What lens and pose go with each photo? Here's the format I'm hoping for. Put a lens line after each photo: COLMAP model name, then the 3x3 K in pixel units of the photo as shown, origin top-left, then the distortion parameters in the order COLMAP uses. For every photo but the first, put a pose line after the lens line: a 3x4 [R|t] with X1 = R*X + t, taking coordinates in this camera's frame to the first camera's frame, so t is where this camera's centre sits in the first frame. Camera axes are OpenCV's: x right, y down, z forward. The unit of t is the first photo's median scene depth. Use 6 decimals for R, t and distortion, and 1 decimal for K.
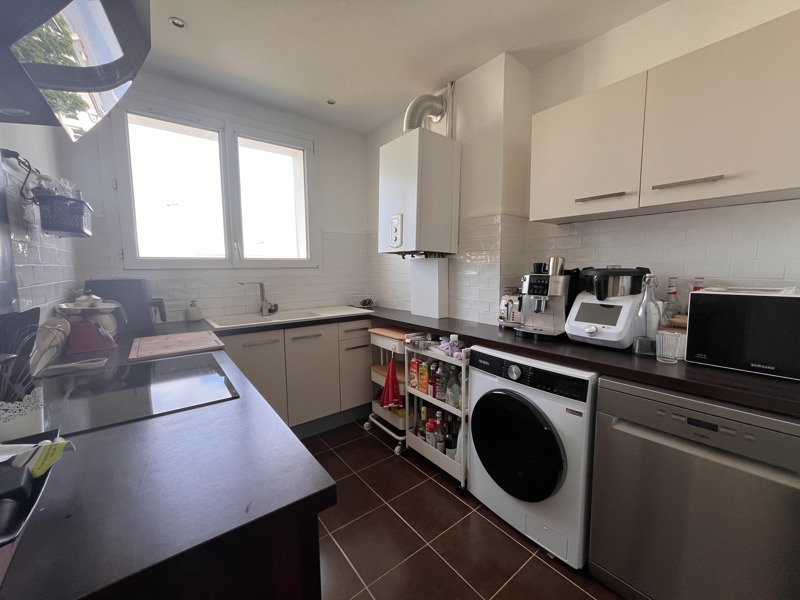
lens RADIAL K [[322.9, 0, 398.4], [0, 322.9, 302.0], [0, 0, 1]] dist [-0.002379, -0.001357]
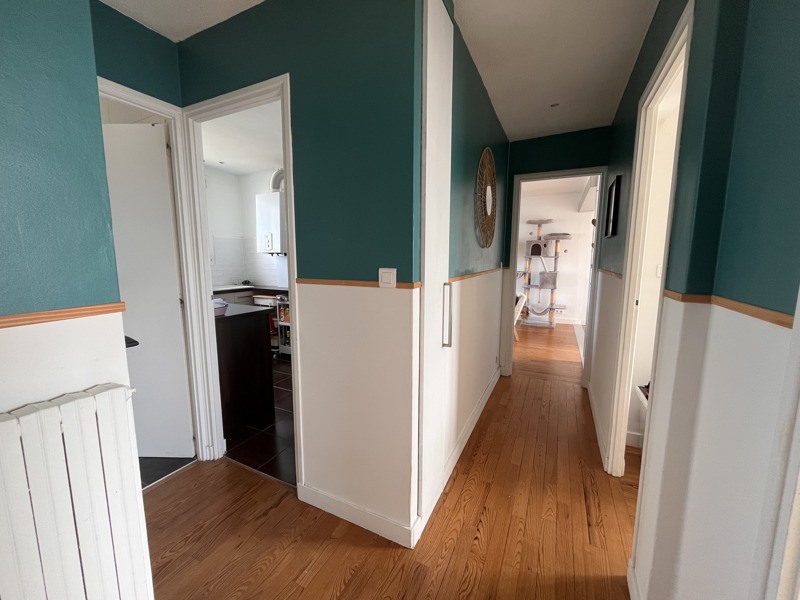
lens RADIAL K [[322.9, 0, 403.6], [0, 322.9, 301.6], [0, 0, 1]] dist [-0.002379, -0.001357]
pose [[0.898253, -0.048811, 0.436760, -0.137489], [0.033226, 0.998511, 0.043256, 0.074805], [-0.438221, -0.024343, 0.898537, -1.053332]]
